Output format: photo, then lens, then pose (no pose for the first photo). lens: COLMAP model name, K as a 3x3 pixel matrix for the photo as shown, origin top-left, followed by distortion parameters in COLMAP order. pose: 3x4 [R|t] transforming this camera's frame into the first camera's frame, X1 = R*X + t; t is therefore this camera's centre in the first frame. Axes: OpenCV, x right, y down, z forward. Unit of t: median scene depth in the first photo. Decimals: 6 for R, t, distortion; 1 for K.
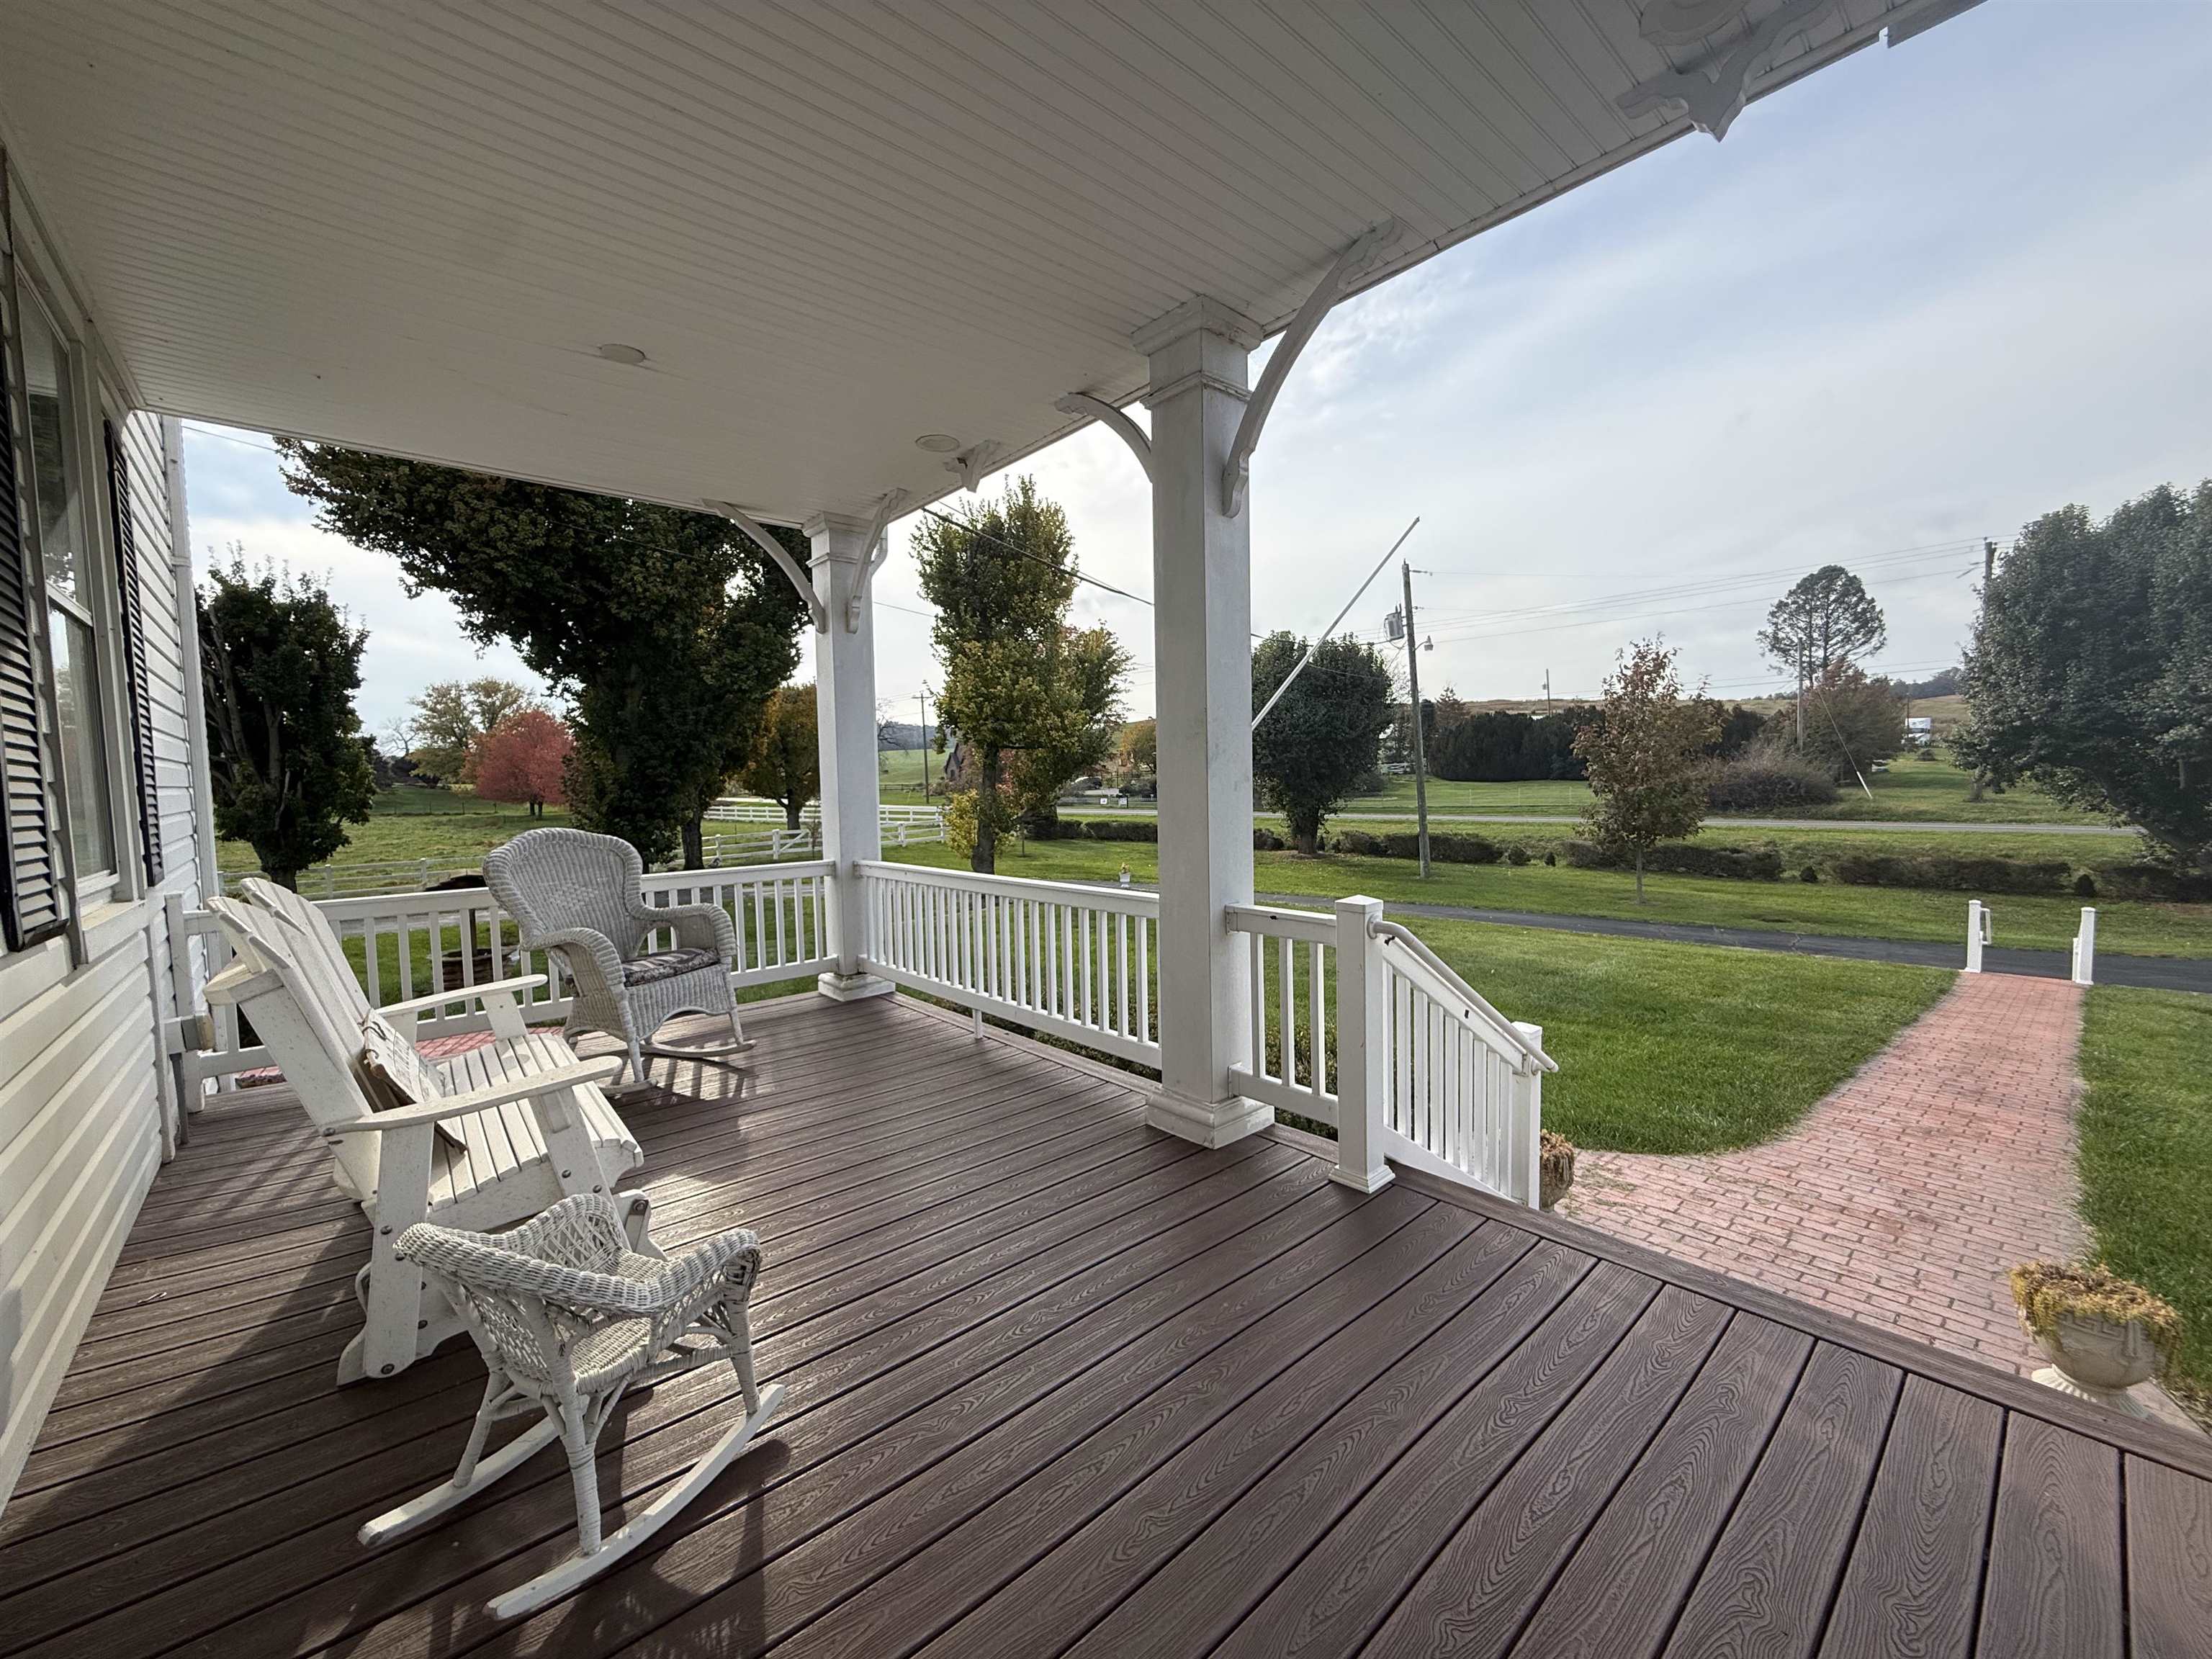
lens RADIAL K [[886.4, 0, 1097.3], [0, 886.4, 833.3], [0, 0, 1]] dist [-0.003928, 0.000802]
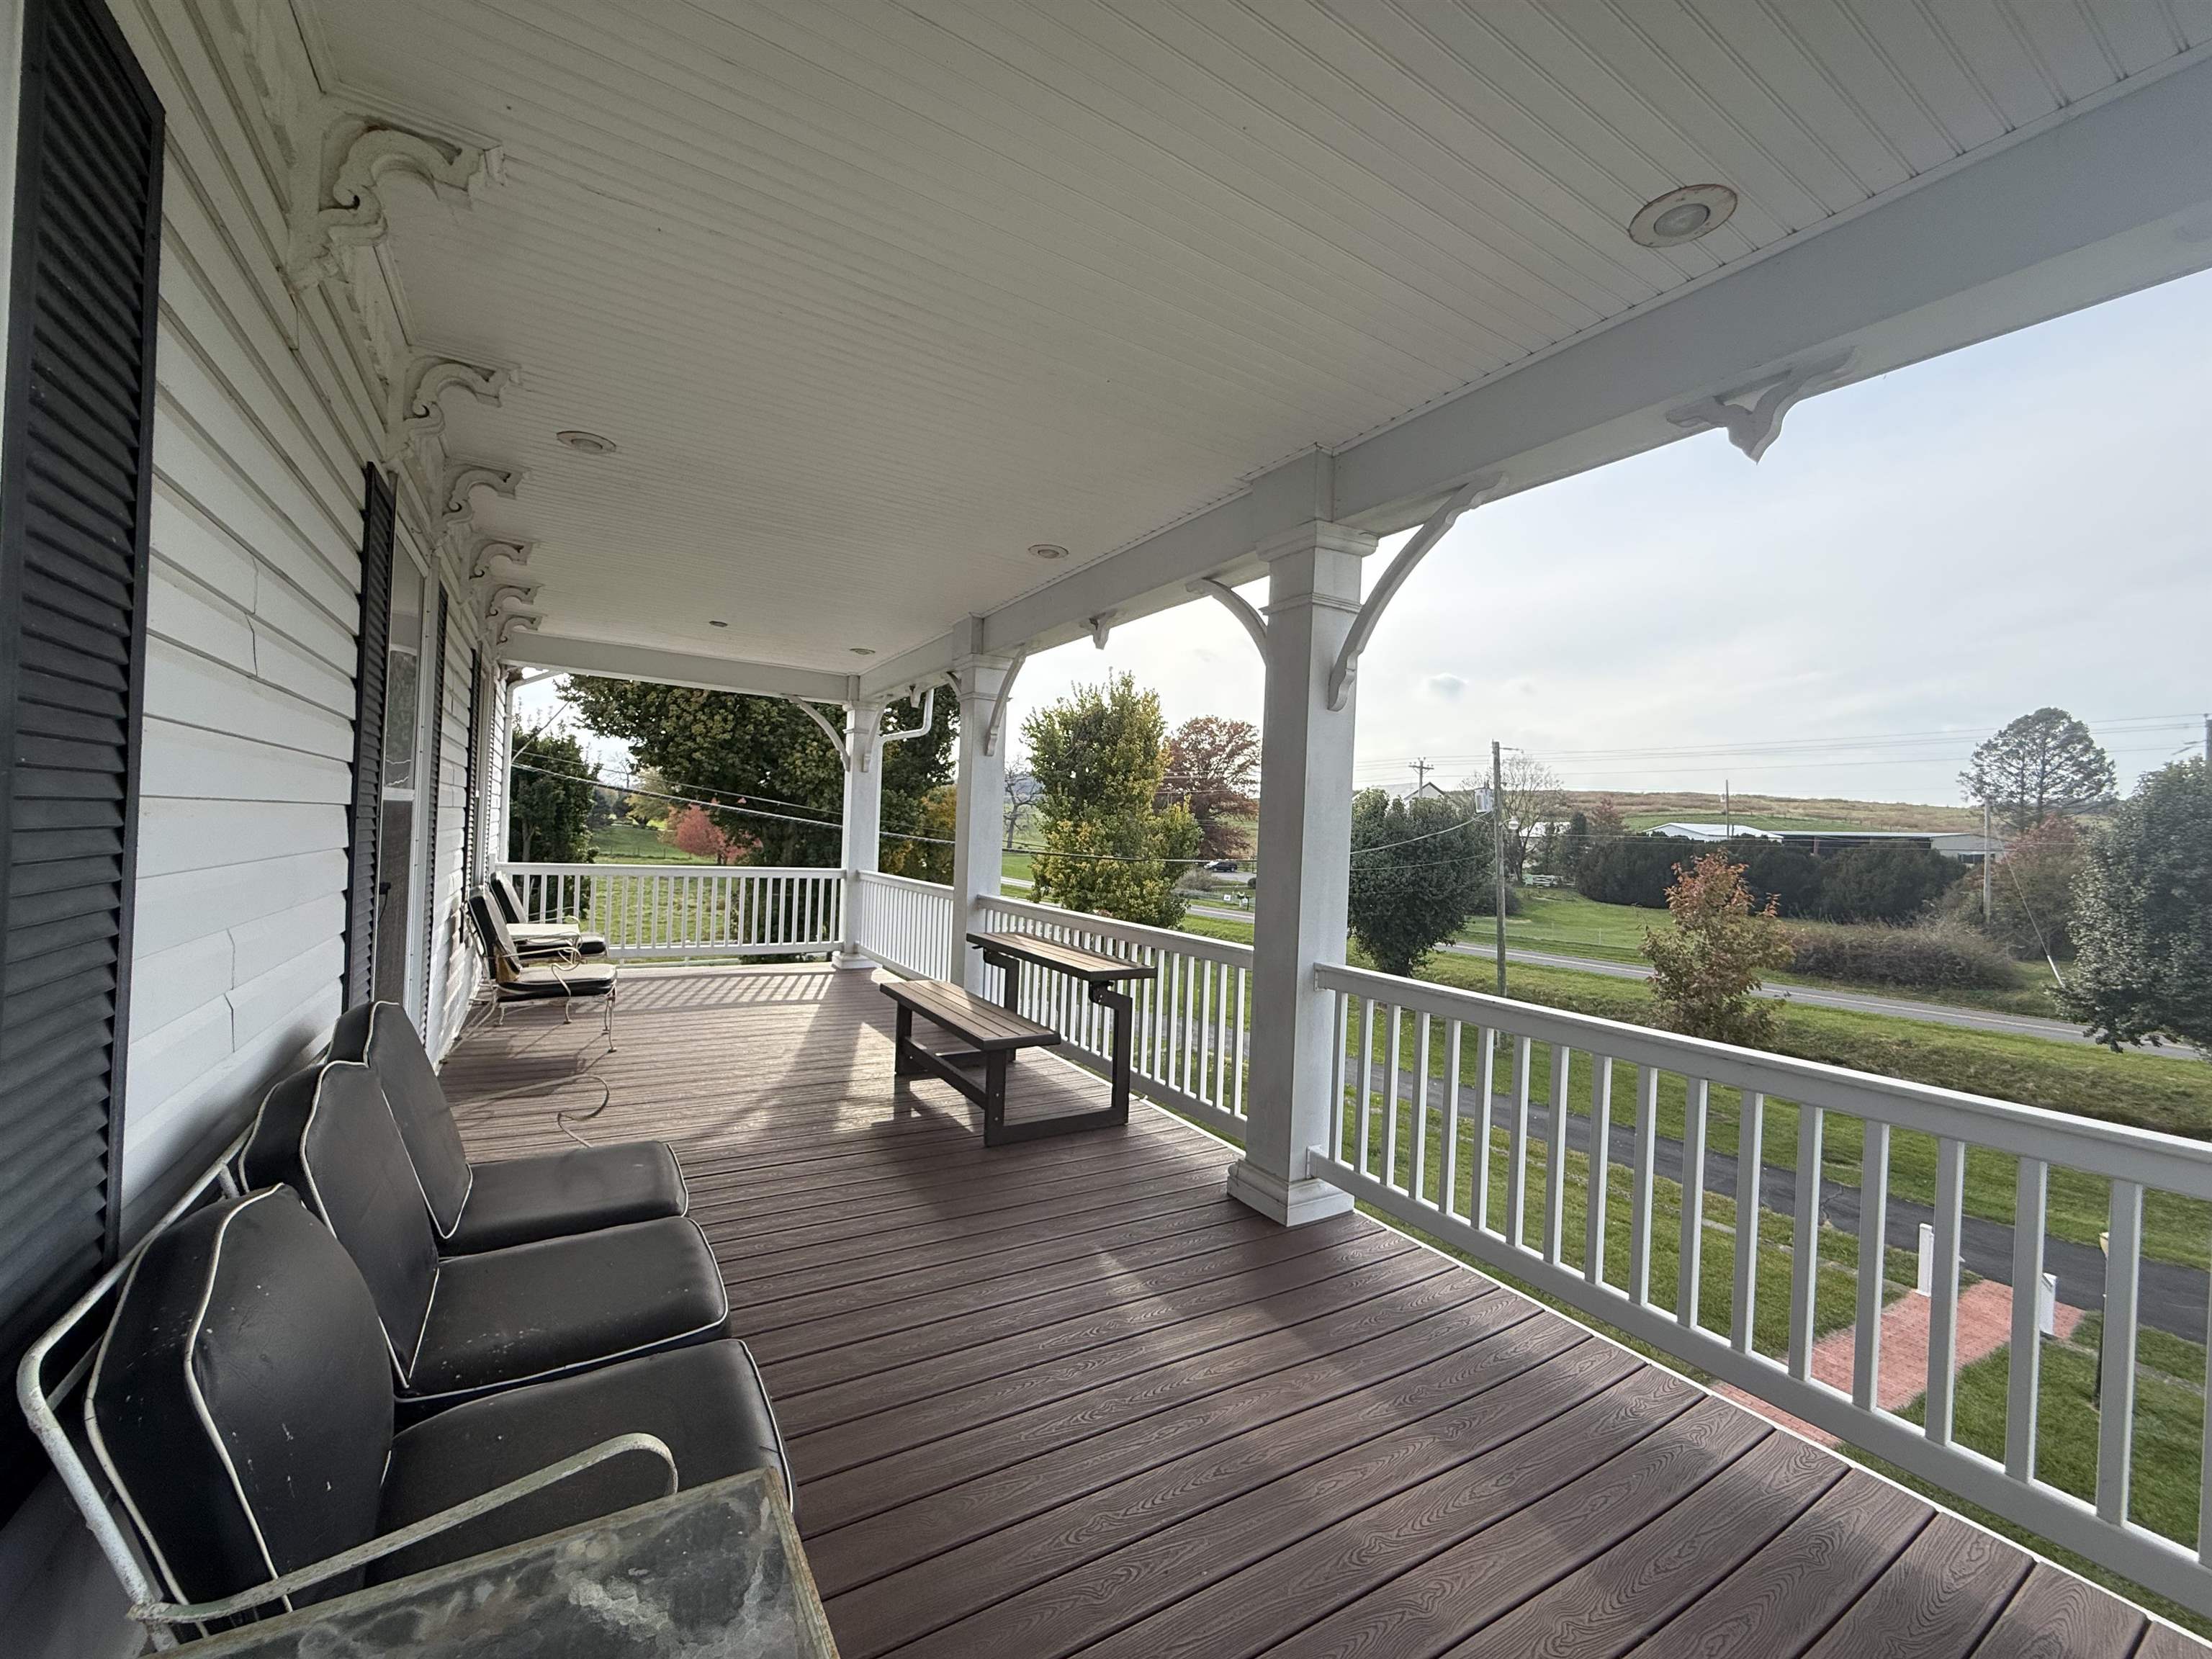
lens RADIAL K [[886.4, 0, 1094.5], [0, 886.4, 832.6], [0, 0, 1]] dist [-0.003928, 0.000802]
pose [[0.982662, 0.066386, -0.173113, 0.087632], [-0.077315, 0.995367, -0.057164, -0.124267], [0.168516, 0.069557, 0.983242, -0.113124]]
